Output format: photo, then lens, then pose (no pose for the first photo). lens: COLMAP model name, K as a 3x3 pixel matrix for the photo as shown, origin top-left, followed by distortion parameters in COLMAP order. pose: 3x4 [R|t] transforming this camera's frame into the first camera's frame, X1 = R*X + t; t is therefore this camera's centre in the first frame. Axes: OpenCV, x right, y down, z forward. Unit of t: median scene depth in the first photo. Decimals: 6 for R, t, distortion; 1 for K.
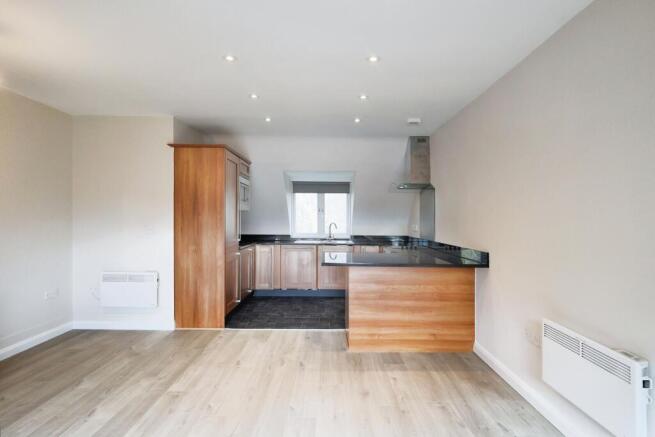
lens RADIAL K [[333.3, 0, 351.2], [0, 333.3, 228.4], [0, 0, 1]] dist [-0.001029, -0.000028]
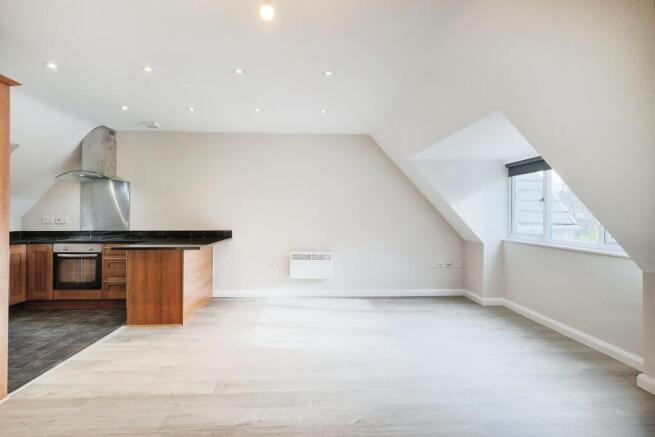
lens RADIAL K [[296.9, 0, 327.3], [0, 296.9, 211.6], [0, 0, 1]] dist [0.000597, 0.000132]
pose [[0.005613, -0.000506, 0.999984, -0.773484], [0.027393, 0.999625, 0.000352, -0.004788], [-0.999609, 0.027391, 0.005625, 0.370606]]
